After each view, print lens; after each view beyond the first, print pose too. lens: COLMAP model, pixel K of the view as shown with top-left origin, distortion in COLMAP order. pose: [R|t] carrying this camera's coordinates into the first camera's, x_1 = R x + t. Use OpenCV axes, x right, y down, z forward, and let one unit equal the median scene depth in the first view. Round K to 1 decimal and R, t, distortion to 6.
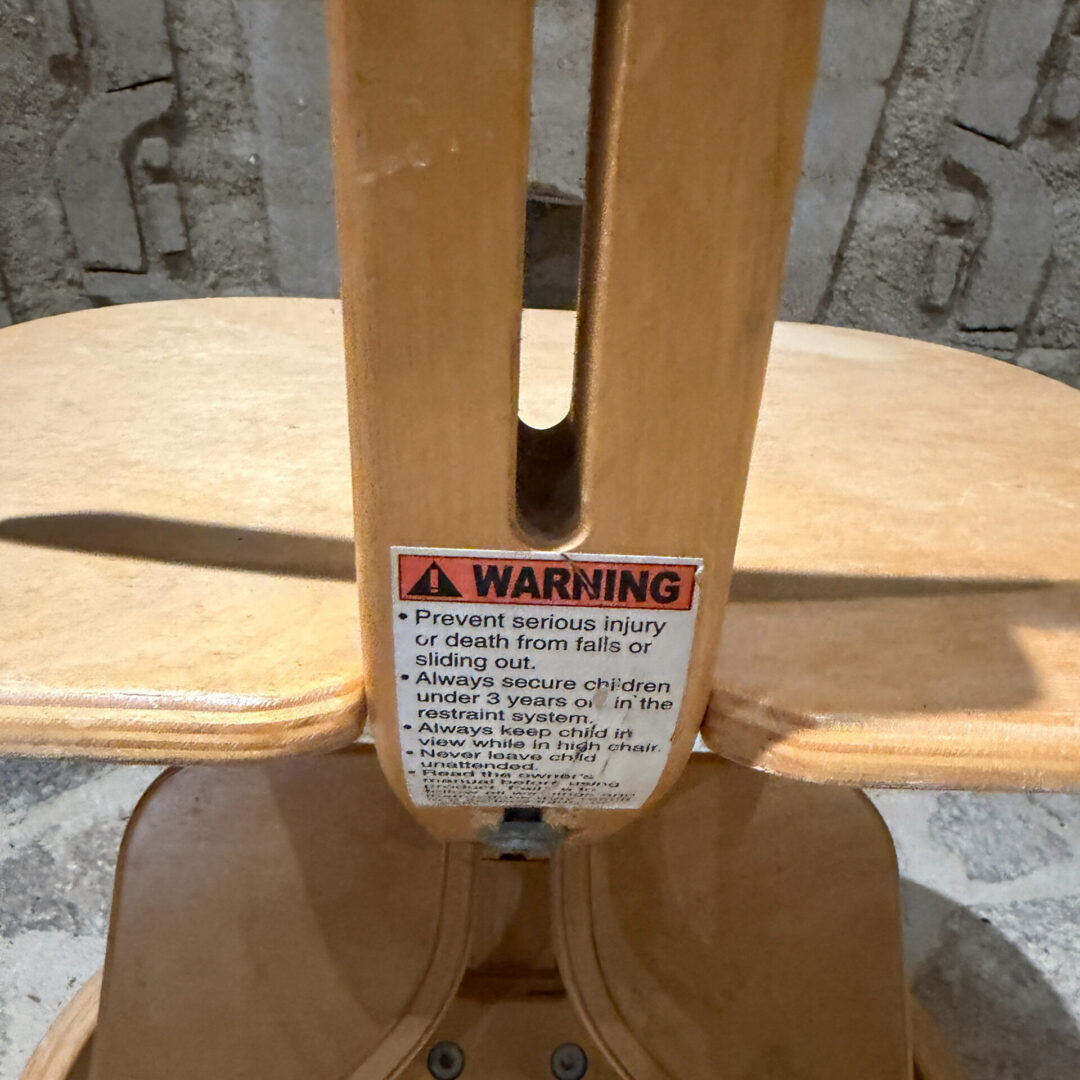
lens RADIAL K [[953.0, 0, 538.0], [0, 953.0, 448.8], [0, 0, 1]] dist [-0.008946, -0.000255]
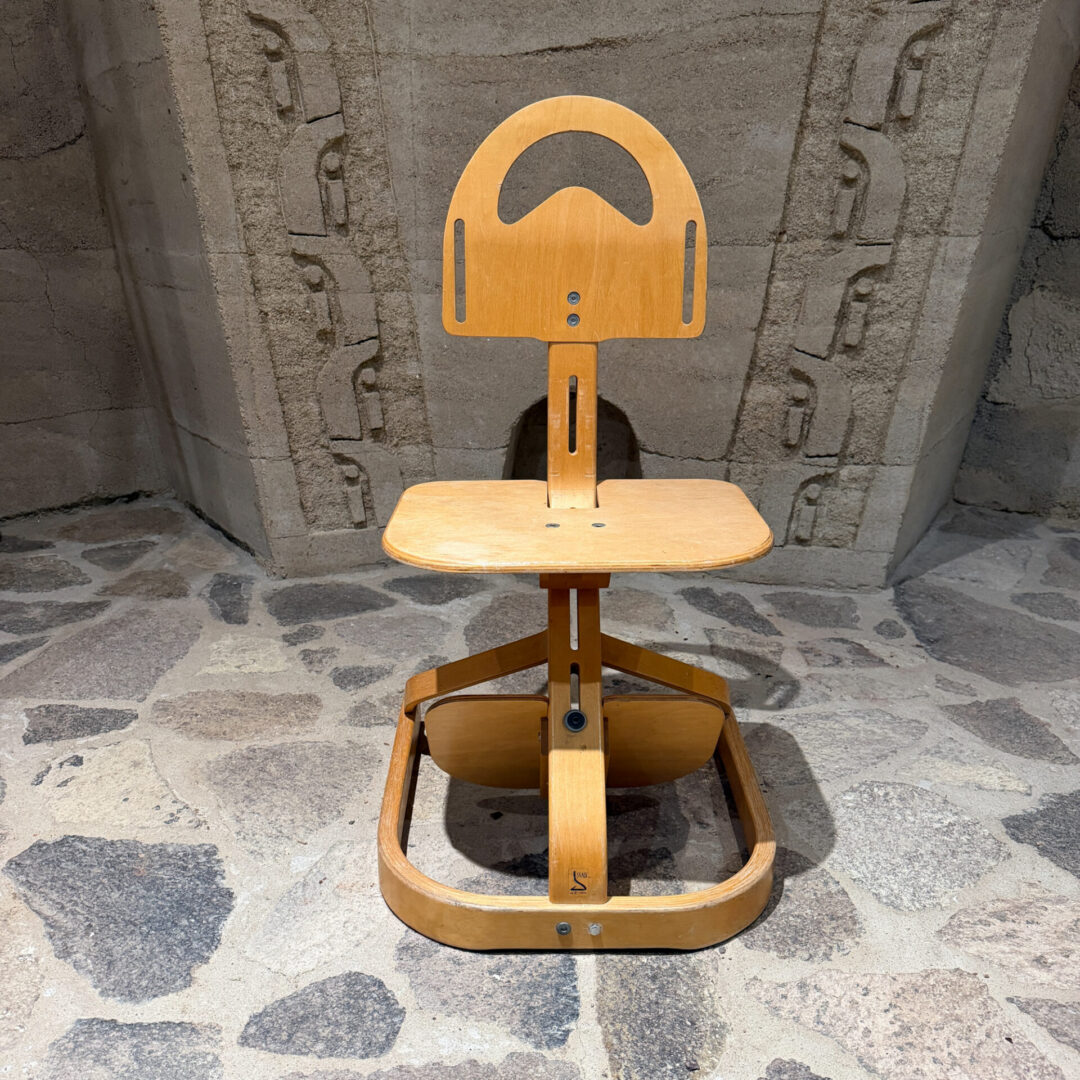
lens RADIAL K [[942.1, 0, 544.1], [0, 942.1, 538.9], [0, 0, 1]] dist [0.089329, -0.151686]
pose [[0.999373, -0.029519, -0.019543, -0.030708], [0.029031, 0.999270, -0.024827, 0.065589], [0.020261, 0.024244, 0.999501, -0.856250]]
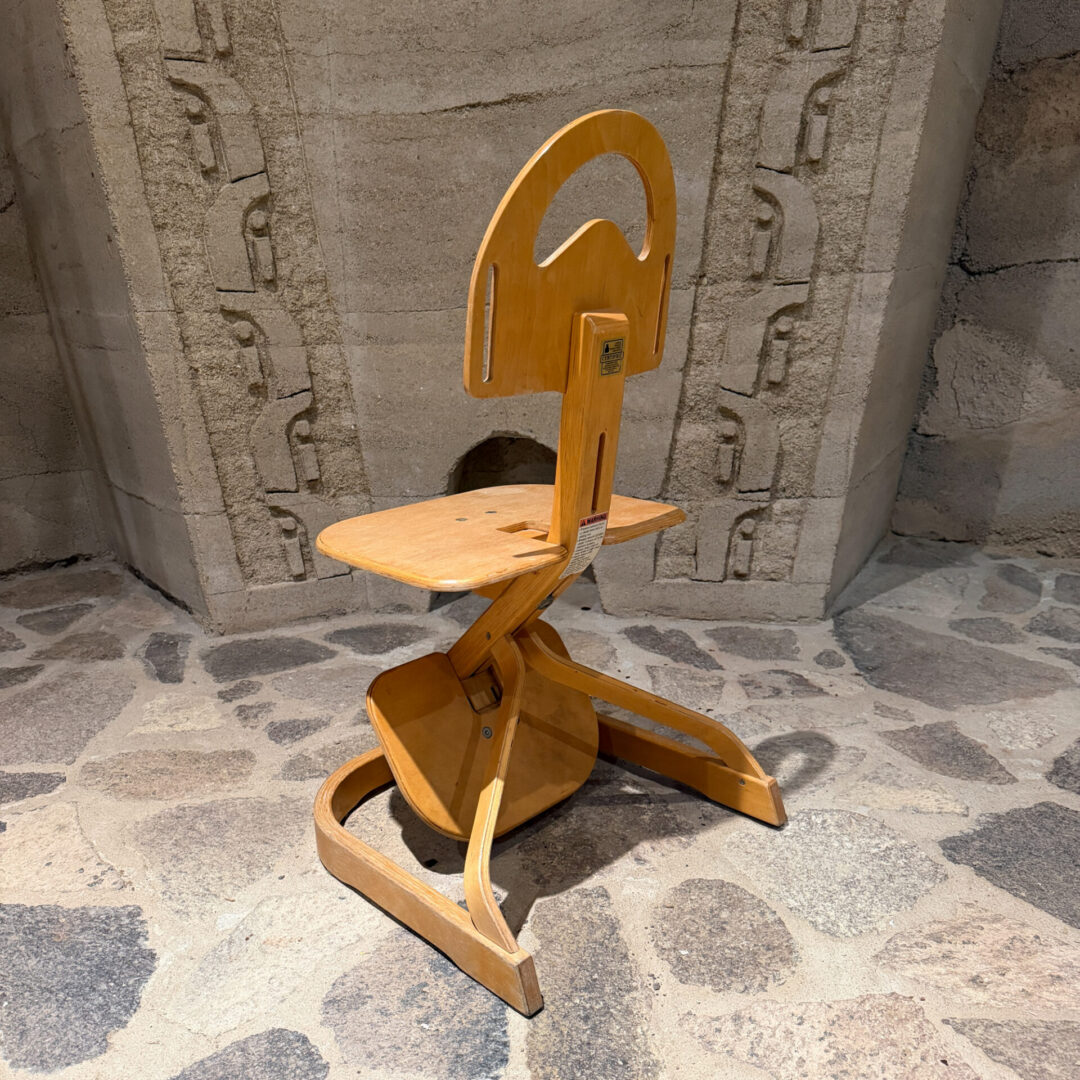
lens RADIAL K [[939.6, 0, 538.2], [0, 939.6, 543.3], [0, 0, 1]] dist [0.109784, -0.194143]
pose [[0.997515, -0.069674, 0.010500, 0.026170], [0.070278, 0.994544, -0.077091, 0.091750], [-0.005071, 0.077637, 0.996969, -0.855560]]
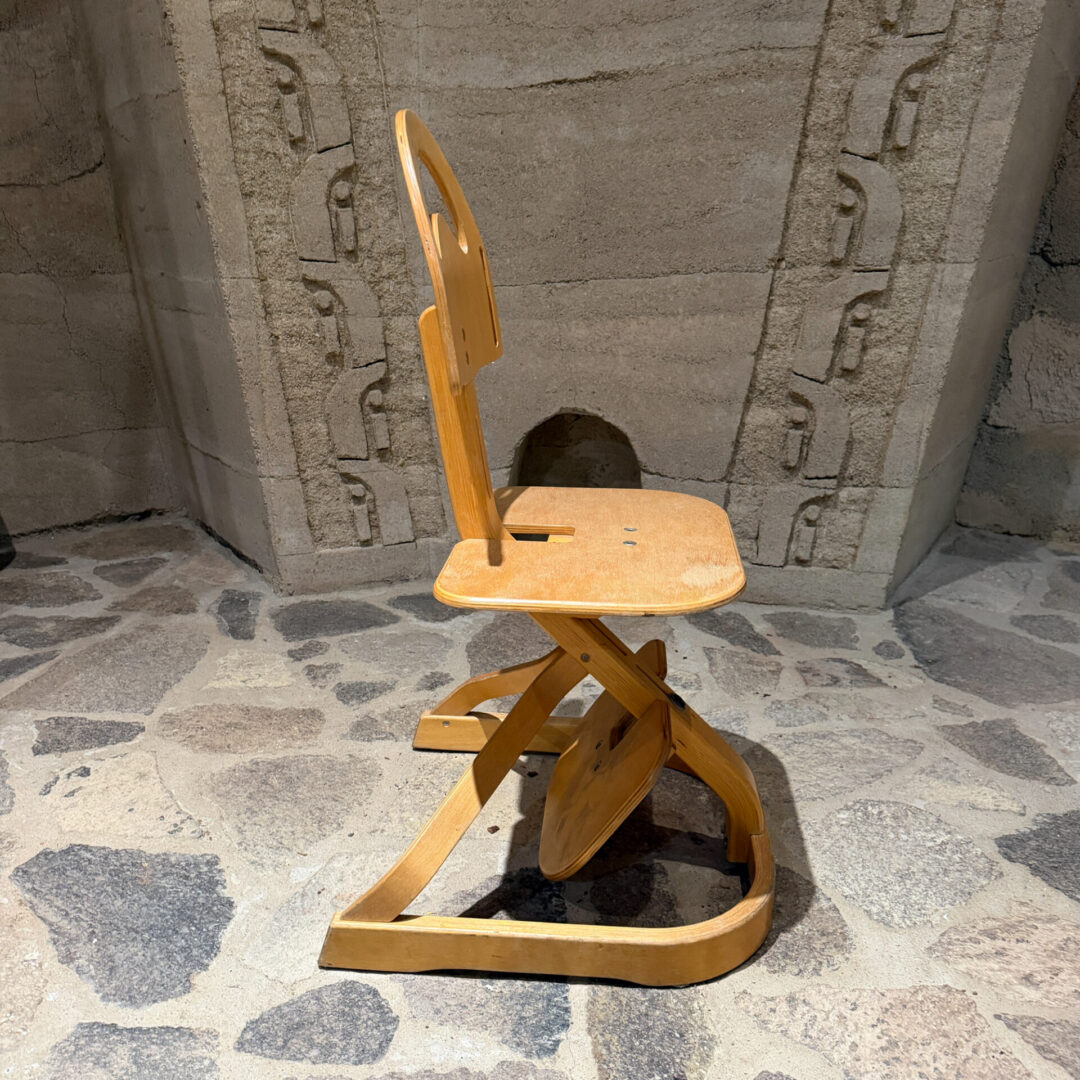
lens RADIAL K [[940.7, 0, 540.7], [0, 940.7, 536.1], [0, 0, 1]] dist [0.092509, -0.151394]
pose [[0.999144, -0.023863, -0.033802, -0.013041], [0.022145, 0.998488, -0.050309, 0.070609], [0.034951, 0.049517, 0.998162, -0.882442]]
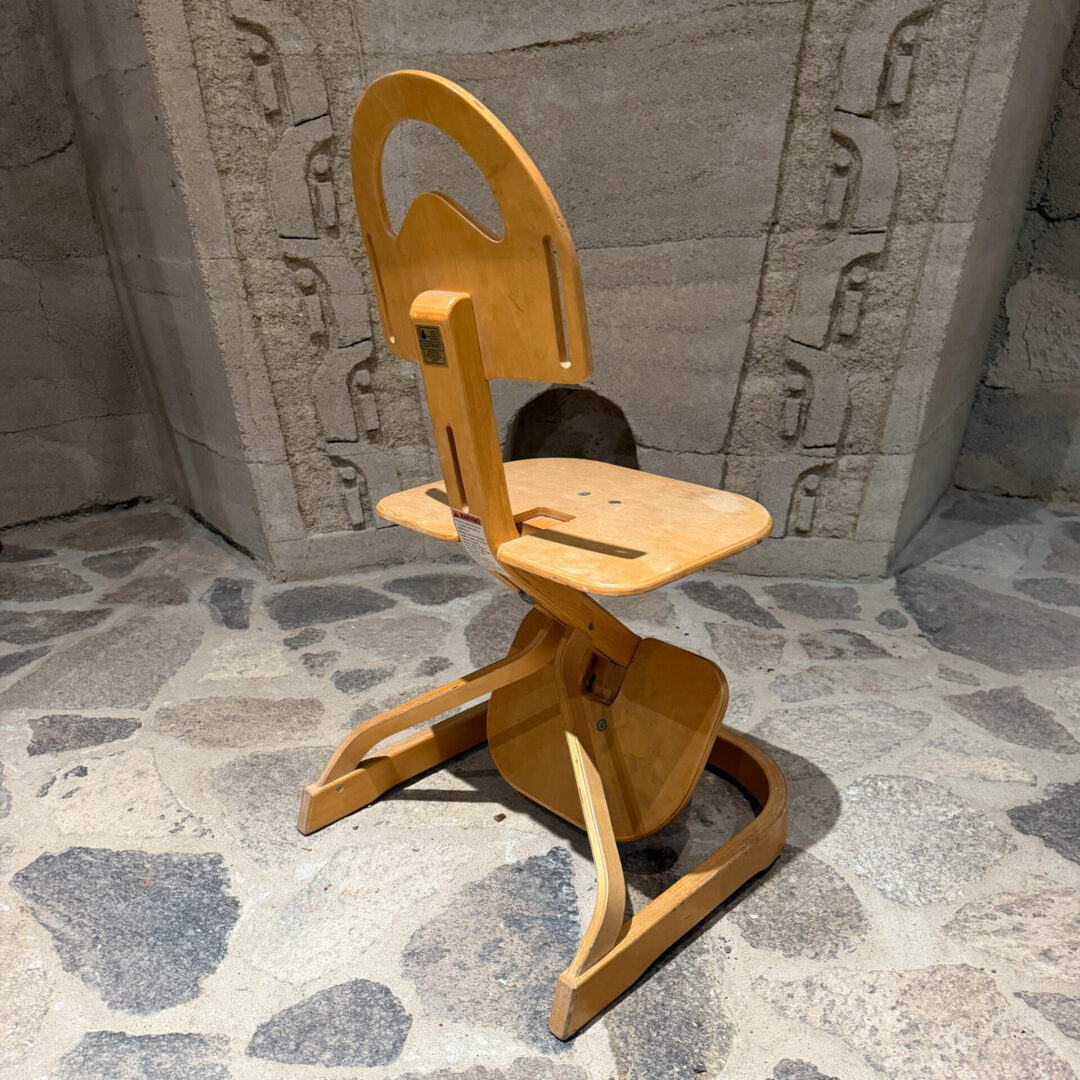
lens RADIAL K [[942.3, 0, 538.1], [0, 942.3, 536.5], [0, 0, 1]] dist [0.087103, -0.145231]
pose [[0.998182, -0.053034, -0.028639, -0.022738], [0.052554, 0.998469, -0.017255, 0.050921], [0.029511, 0.015719, 0.999441, -0.853865]]
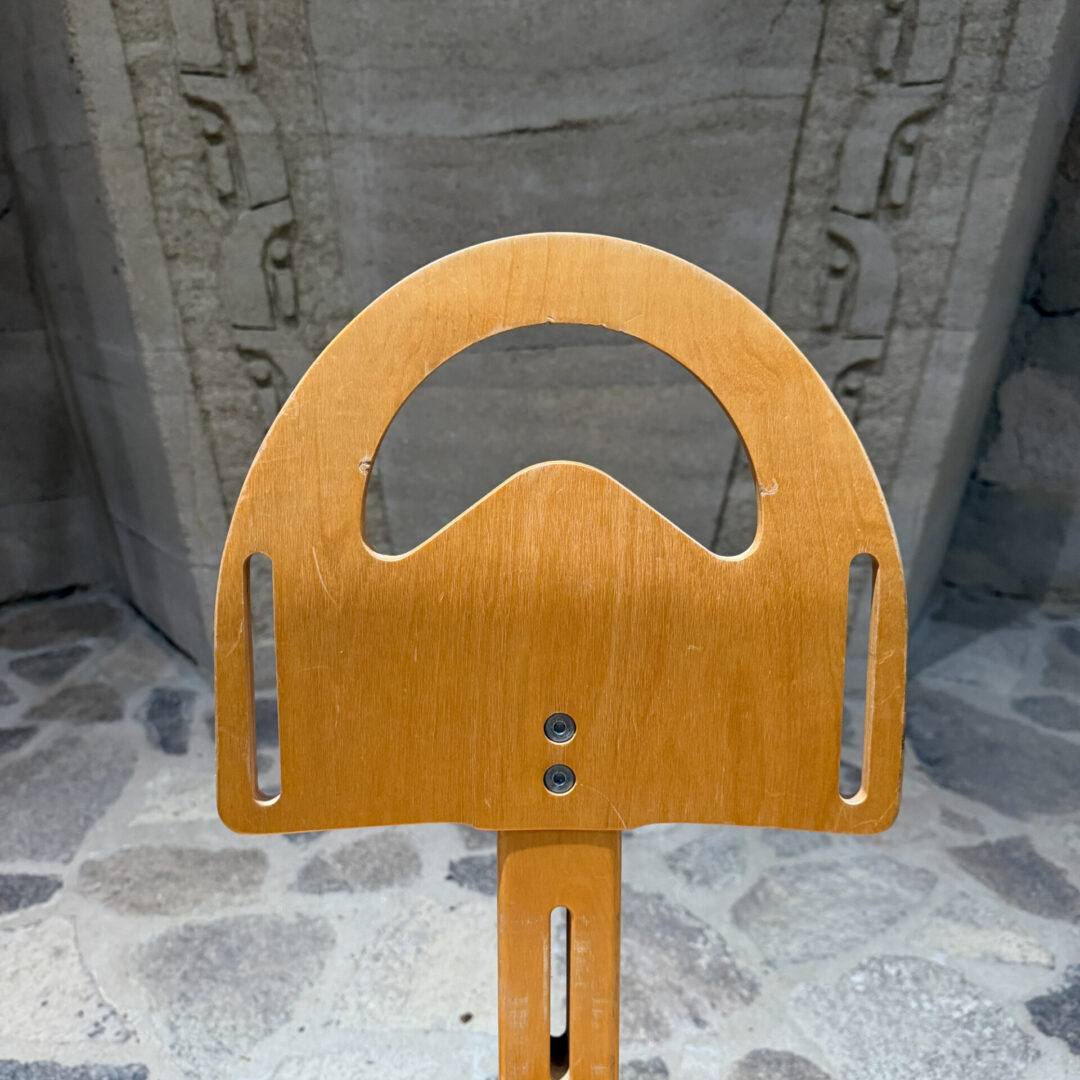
lens RADIAL K [[966.7, 0, 535.9], [0, 966.7, 543.0], [0, 0, 1]] dist [0.001596, -0.015152]
pose [[0.999142, -0.040340, 0.009392, -0.036092], [0.040675, 0.998423, -0.038679, -0.107261], [-0.007817, 0.039028, 0.999208, -0.742690]]
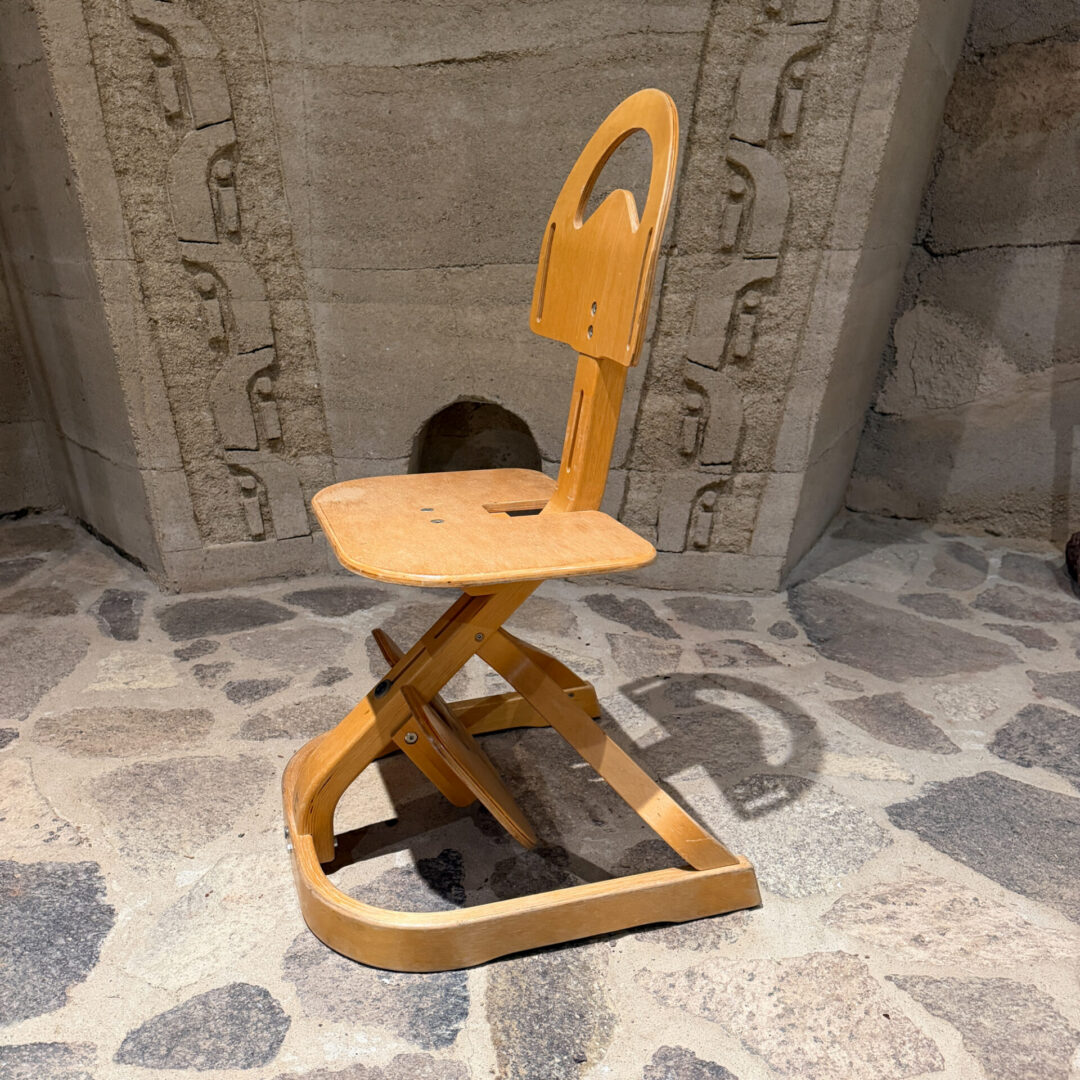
lens RADIAL K [[939.6, 0, 538.2], [0, 939.6, 543.3], [0, 0, 1]] dist [0.109784, -0.194143]
pose [[0.997369, -0.043989, 0.057613, 0.007119], [0.046326, 0.998130, -0.039889, 0.092515], [-0.055750, 0.042453, 0.997542, -0.860708]]
